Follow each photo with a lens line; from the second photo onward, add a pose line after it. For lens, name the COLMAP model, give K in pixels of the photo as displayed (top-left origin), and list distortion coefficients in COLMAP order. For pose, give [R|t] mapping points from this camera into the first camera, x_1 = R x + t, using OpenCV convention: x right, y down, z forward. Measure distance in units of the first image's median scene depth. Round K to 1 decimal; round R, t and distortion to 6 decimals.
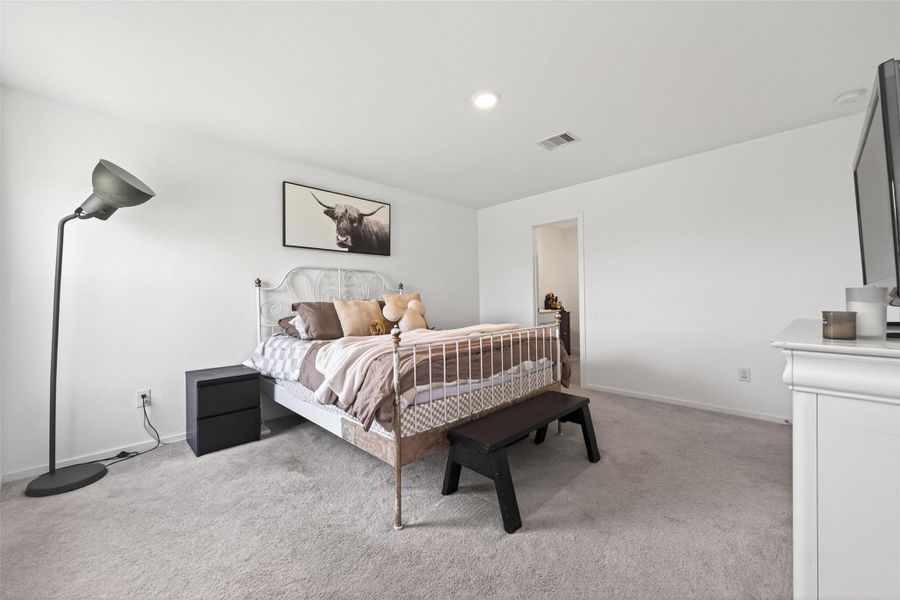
lens RADIAL K [[344.9, 0, 451.8], [0, 344.9, 300.1], [0, 0, 1]] dist [-0.000198, -0.000080]
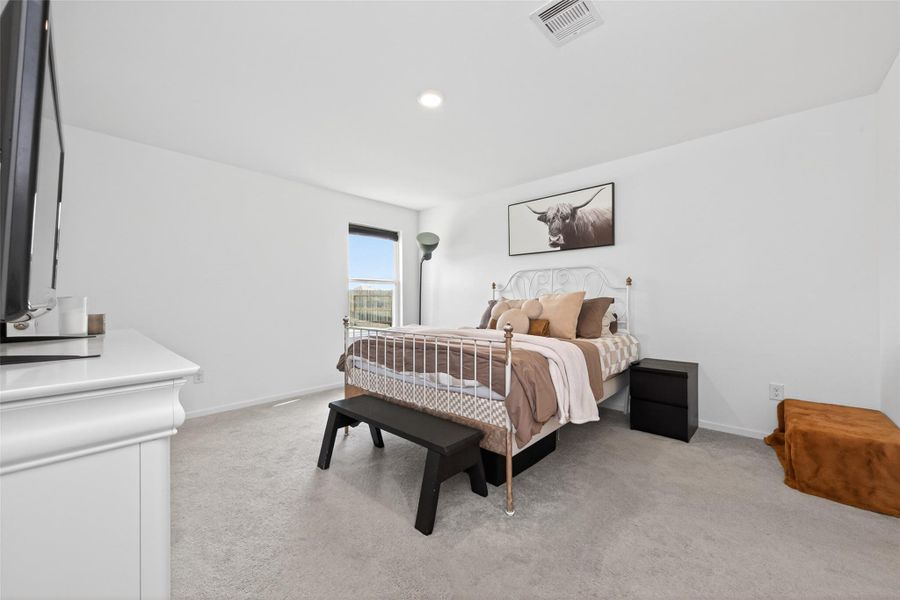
lens RADIAL K [[344.9, 0, 451.8], [0, 344.9, 300.1], [0, 0, 1]] dist [-0.000198, -0.000080]
pose [[0.073326, 0.016878, -0.997165, 0.775754], [0.000026, 0.999857, 0.016926, -0.014118], [0.997308, -0.001267, 0.073315, 0.695321]]
